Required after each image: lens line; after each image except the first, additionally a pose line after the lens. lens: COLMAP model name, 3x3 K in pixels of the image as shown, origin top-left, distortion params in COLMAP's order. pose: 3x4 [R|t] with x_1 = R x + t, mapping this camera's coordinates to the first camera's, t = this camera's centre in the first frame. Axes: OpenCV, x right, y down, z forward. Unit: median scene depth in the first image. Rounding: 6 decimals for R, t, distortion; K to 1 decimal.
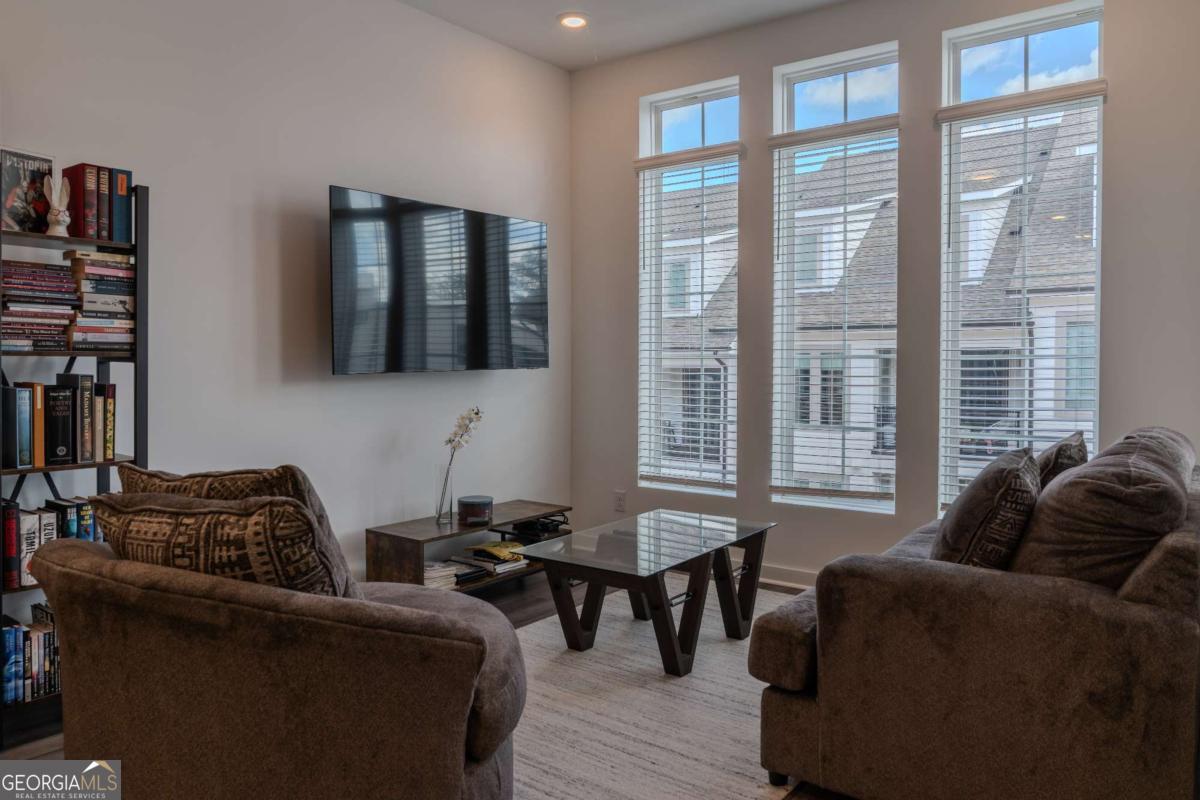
lens RADIAL K [[821.5, 0, 600.0], [0, 821.5, 400.0], [0, 0, 1]] dist [-0.003441, 0.000103]
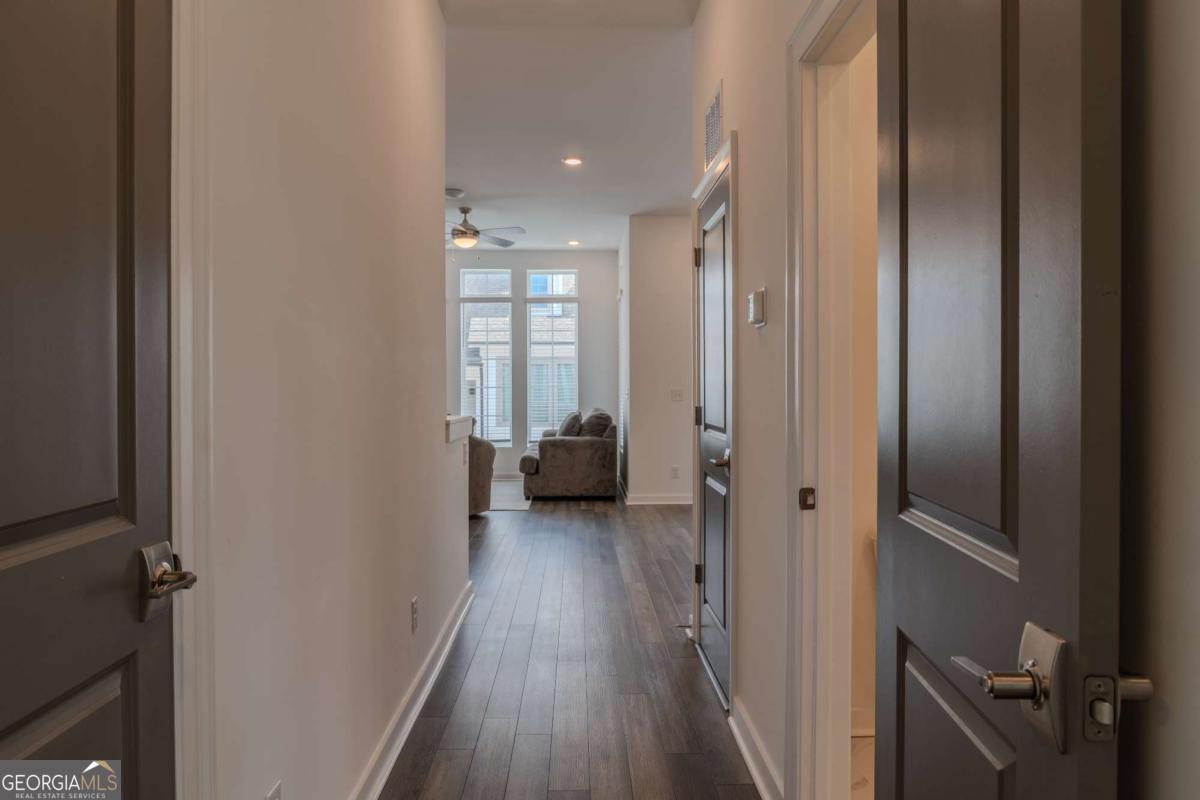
lens RADIAL K [[826.9, 0, 600.0], [0, 826.9, 400.0], [0, 0, 1]] dist [-0.001328, -0.000145]
pose [[0.768983, -0.000841, 0.639269, -2.066321], [0.022262, 0.999428, -0.025463, 0.118923], [-0.638882, 0.033812, 0.768561, -2.266661]]
